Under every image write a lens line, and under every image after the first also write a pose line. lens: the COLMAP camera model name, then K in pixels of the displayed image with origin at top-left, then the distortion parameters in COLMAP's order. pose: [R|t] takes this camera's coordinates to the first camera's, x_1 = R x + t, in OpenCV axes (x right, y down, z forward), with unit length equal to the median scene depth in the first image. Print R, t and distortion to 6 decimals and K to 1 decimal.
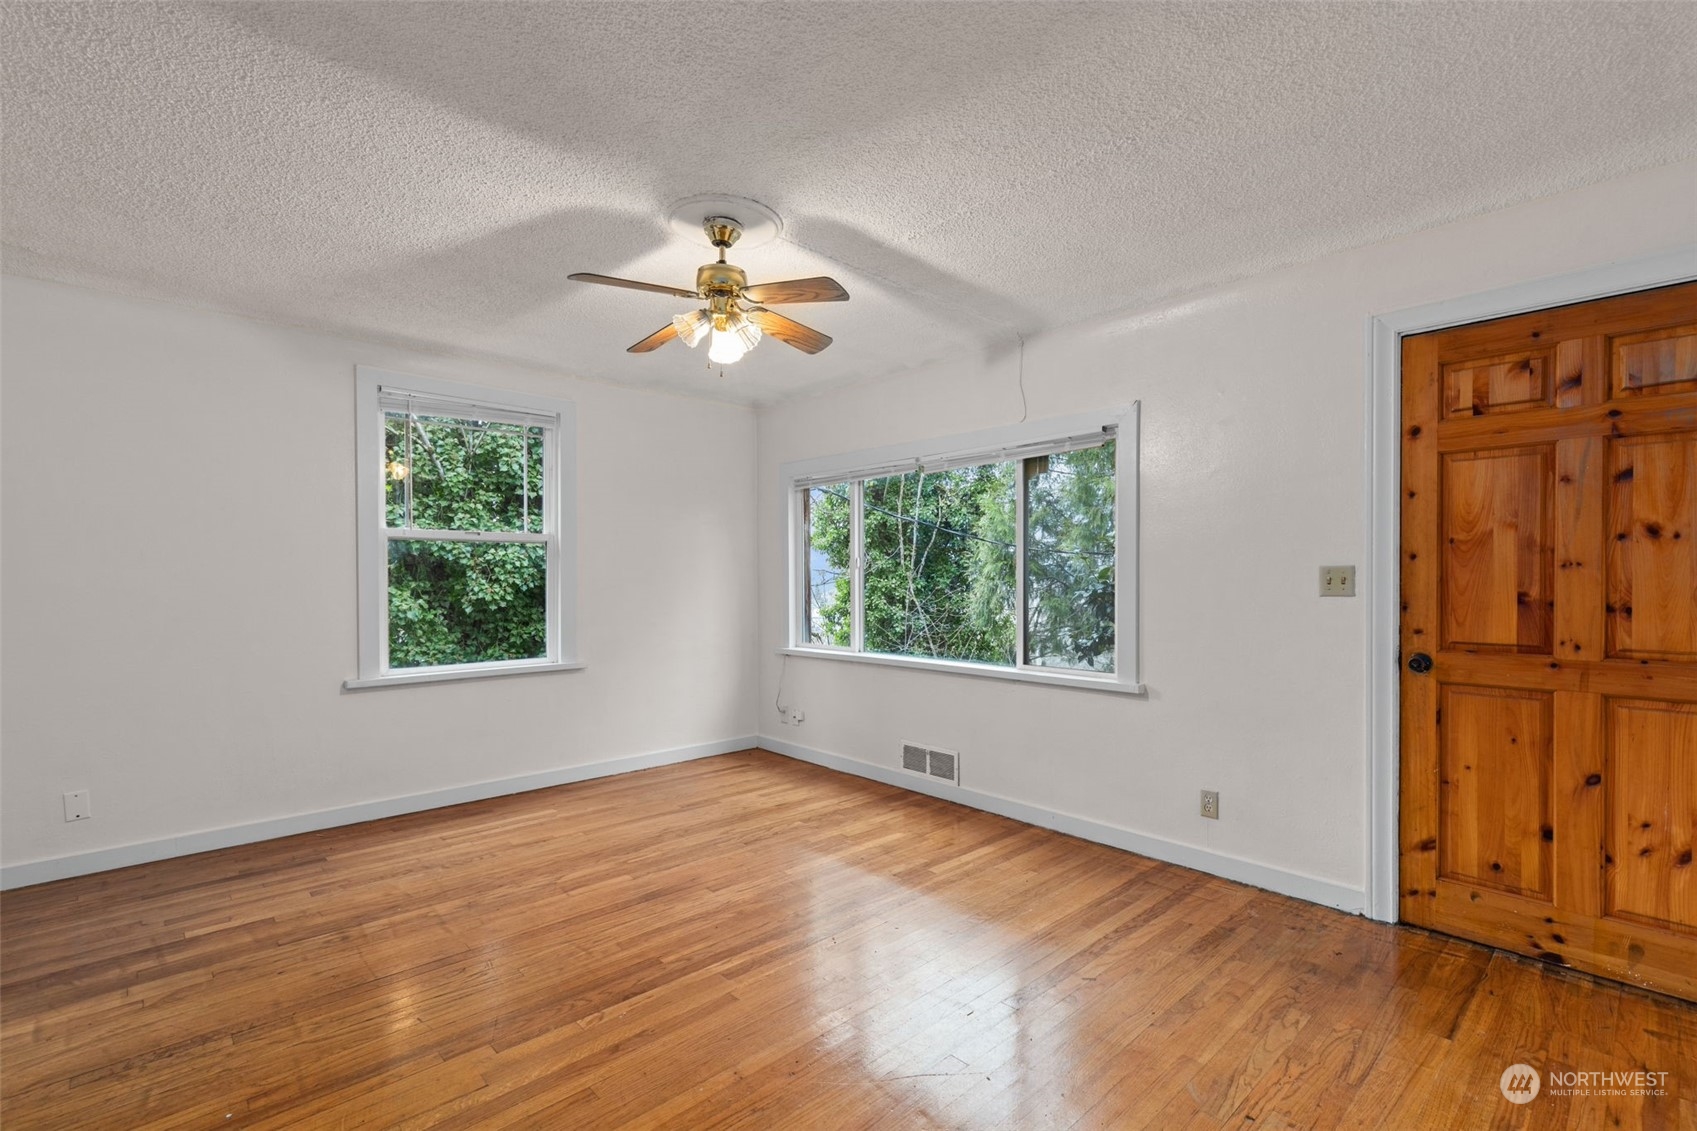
lens RADIAL K [[766.2, 0, 857.6], [0, 766.2, 581.8], [0, 0, 1]] dist [0.007427, -0.000137]
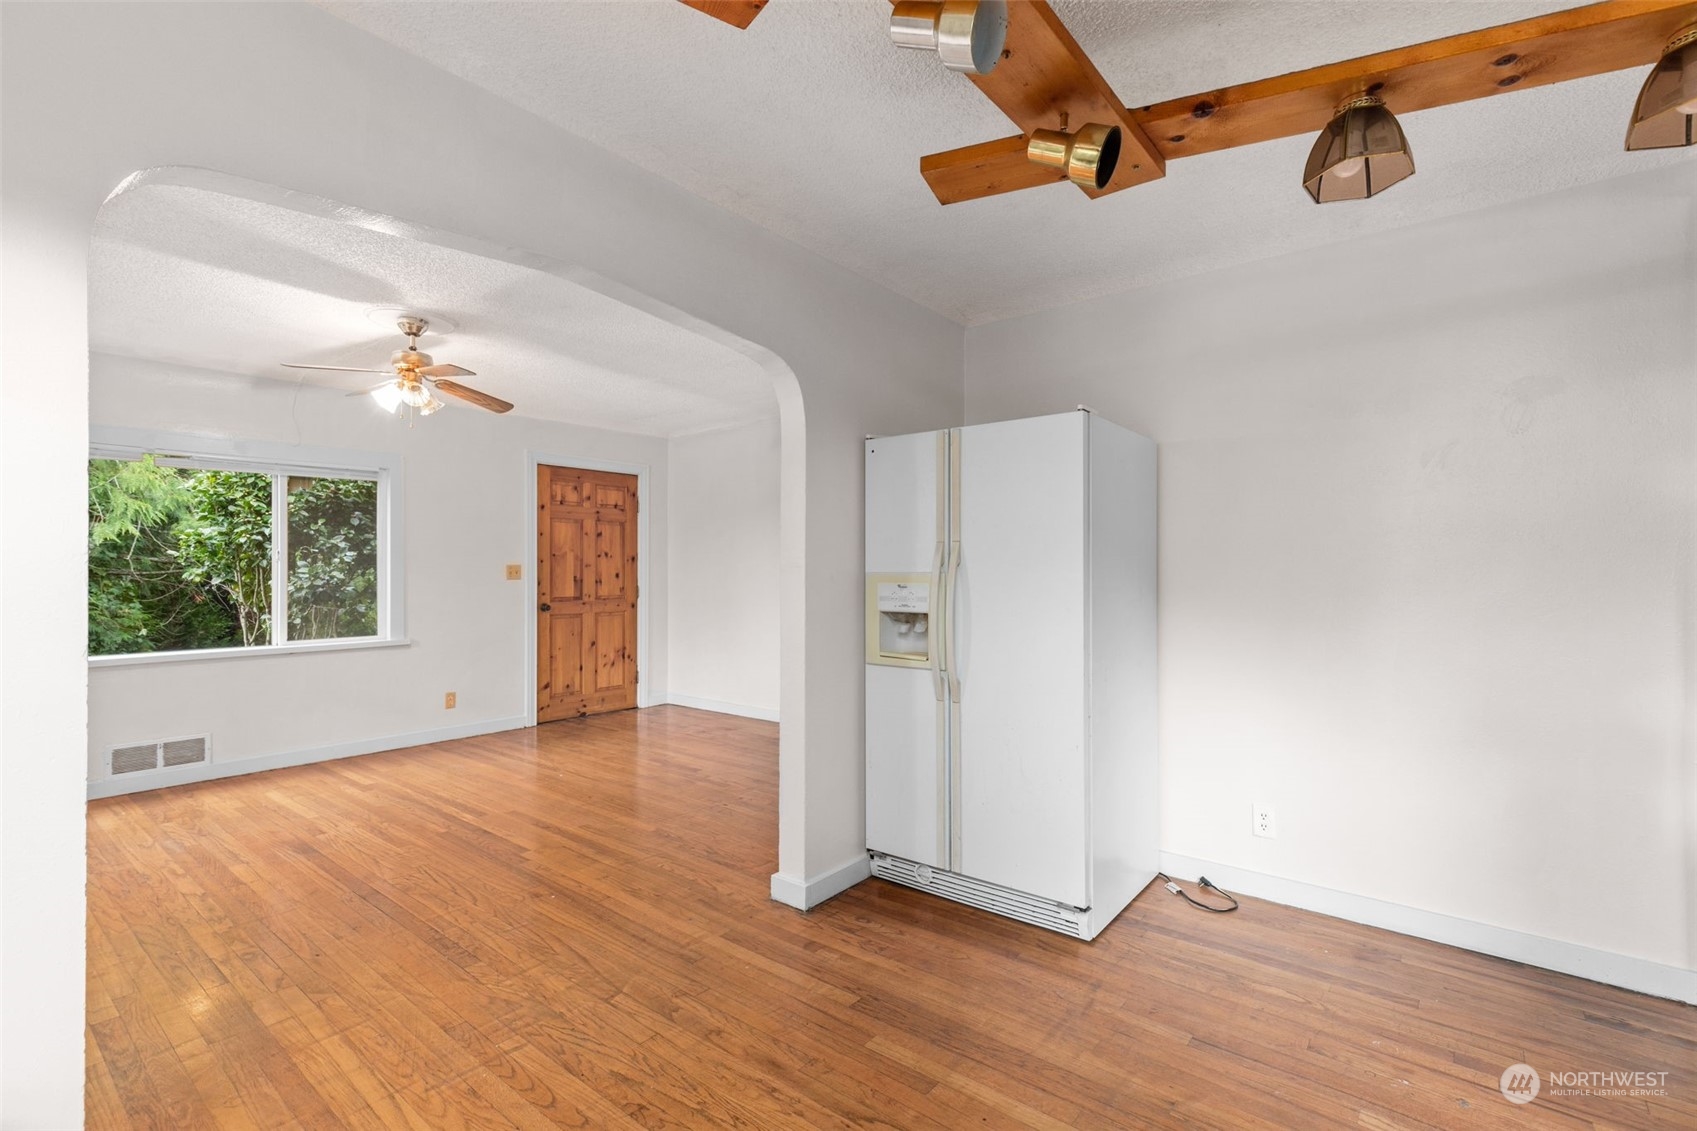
lens RADIAL K [[765.9, 0, 861.9], [0, 765.9, 568.0], [0, 0, 1]] dist [0.007252, -0.000511]
pose [[-0.139611, 0.003057, 0.990202, -1.619536], [0.006366, 0.999977, -0.002190, -0.001913], [-0.990186, 0.005998, -0.139627, 0.366328]]
